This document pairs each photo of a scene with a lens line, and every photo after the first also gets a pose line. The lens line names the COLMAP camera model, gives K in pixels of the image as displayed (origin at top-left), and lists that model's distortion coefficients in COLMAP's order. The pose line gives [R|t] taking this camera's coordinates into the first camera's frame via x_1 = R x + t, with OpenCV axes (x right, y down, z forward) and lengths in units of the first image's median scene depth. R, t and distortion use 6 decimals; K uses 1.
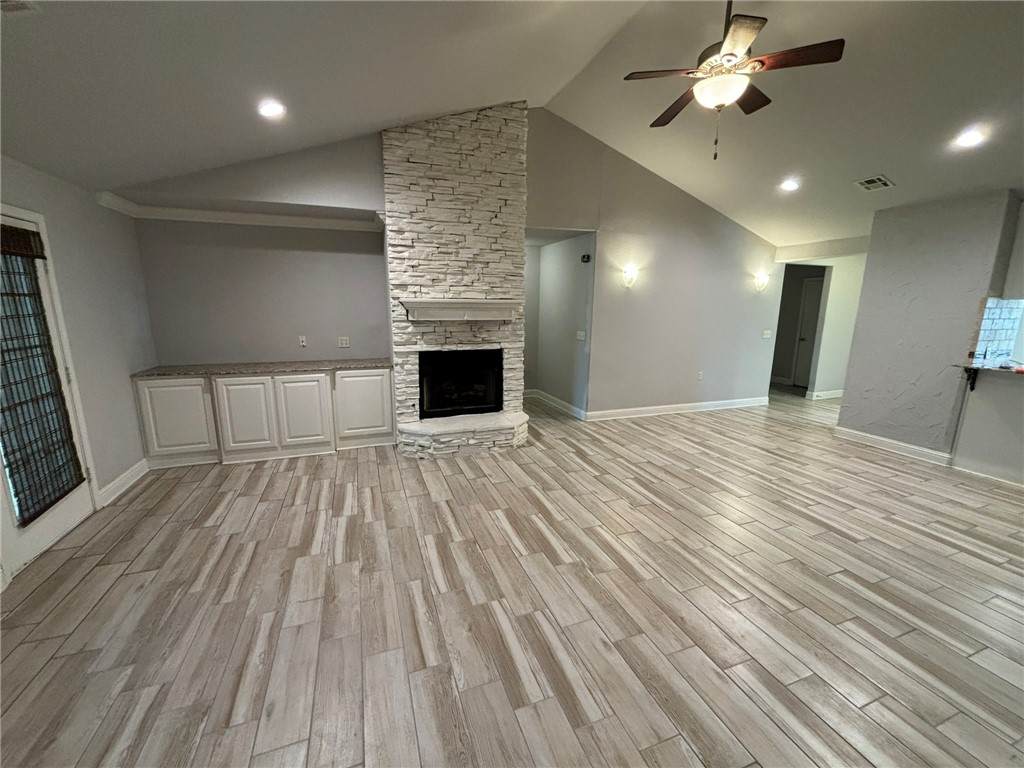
lens RADIAL K [[413.8, 0, 512.0], [0, 413.8, 384.0], [0, 0, 1]] dist [0.001535, 0.000521]
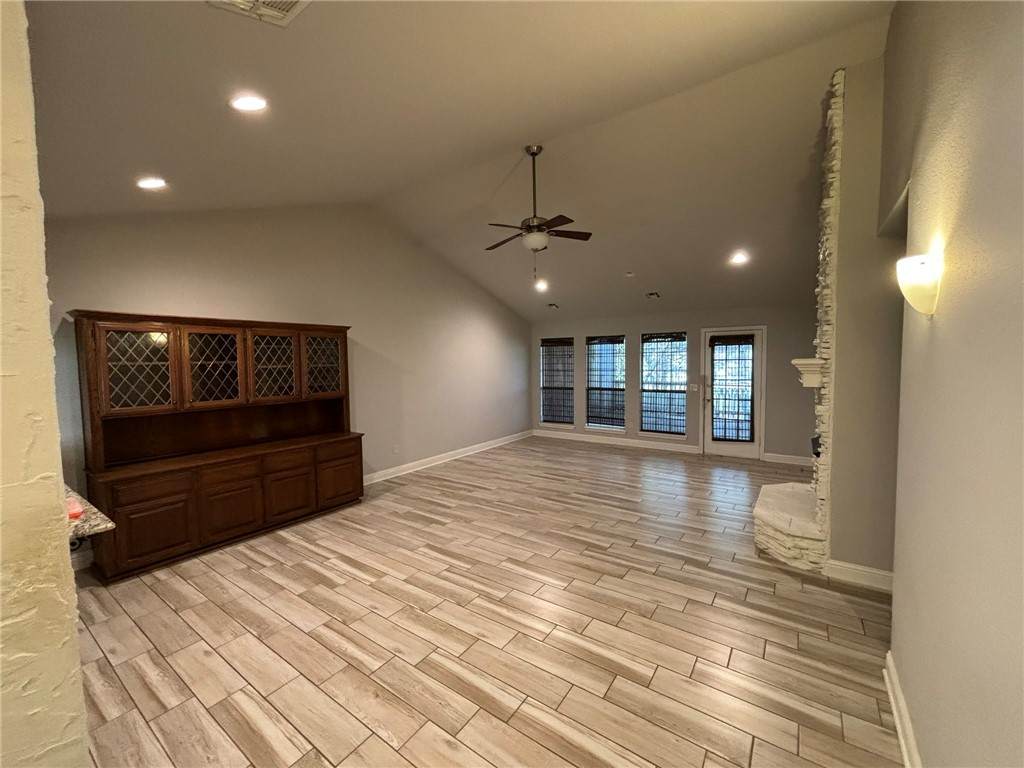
lens RADIAL K [[413.8, 0, 512.0], [0, 413.8, 384.0], [0, 0, 1]] dist [0.001535, 0.000521]
pose [[-0.825349, 0.031631, -0.563737, 1.088807], [-0.105590, 0.972169, 0.209138, -0.342593], [0.554663, 0.232137, -0.799038, 1.700692]]
